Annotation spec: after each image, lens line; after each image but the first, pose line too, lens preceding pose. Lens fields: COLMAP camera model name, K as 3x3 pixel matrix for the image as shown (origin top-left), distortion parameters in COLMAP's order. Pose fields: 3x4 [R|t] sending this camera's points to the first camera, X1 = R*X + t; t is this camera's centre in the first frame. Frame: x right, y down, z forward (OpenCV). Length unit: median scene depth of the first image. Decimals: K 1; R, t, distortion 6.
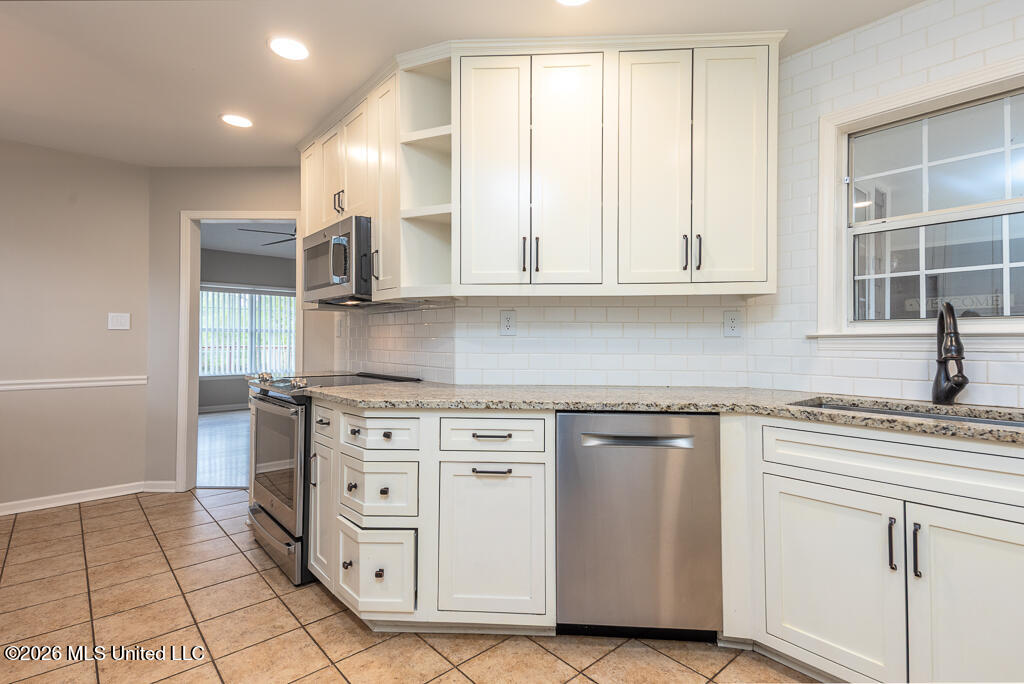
lens RADIAL K [[501.4, 0, 513.8], [0, 501.4, 335.6], [0, 0, 1]] dist [0.055915, -0.020371]
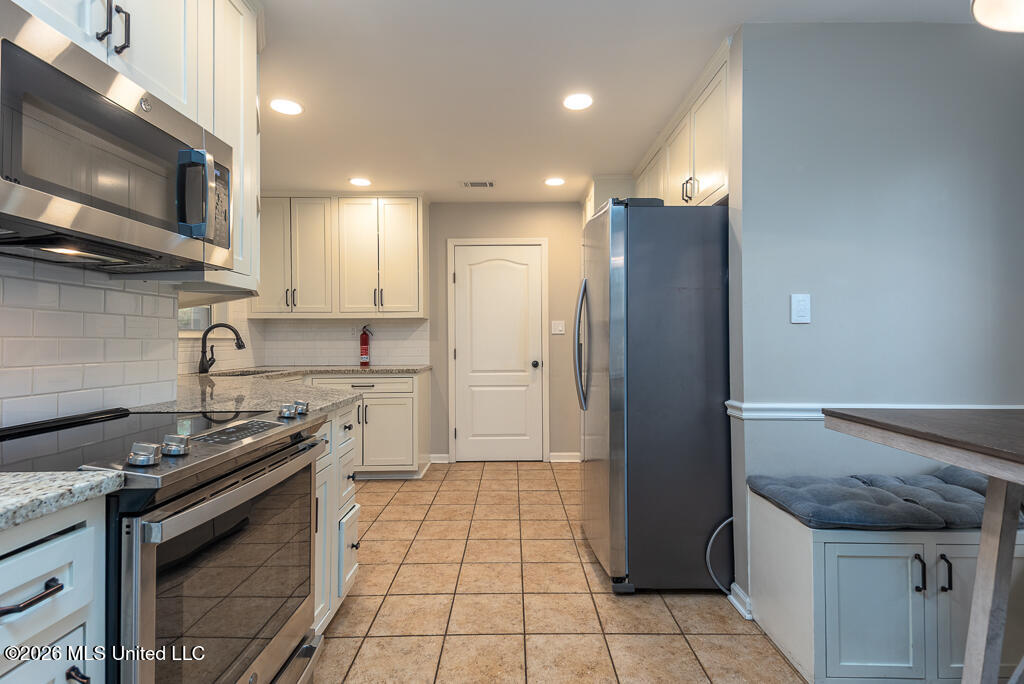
lens RADIAL K [[501.4, 0, 513.8], [0, 501.4, 335.6], [0, 0, 1]] dist [0.055915, -0.020371]
pose [[-0.747298, 0.013198, 0.664358, -1.425926], [0.013042, 0.999901, -0.005194, 0.012006], [-0.664361, 0.004783, -0.747397, 1.723201]]
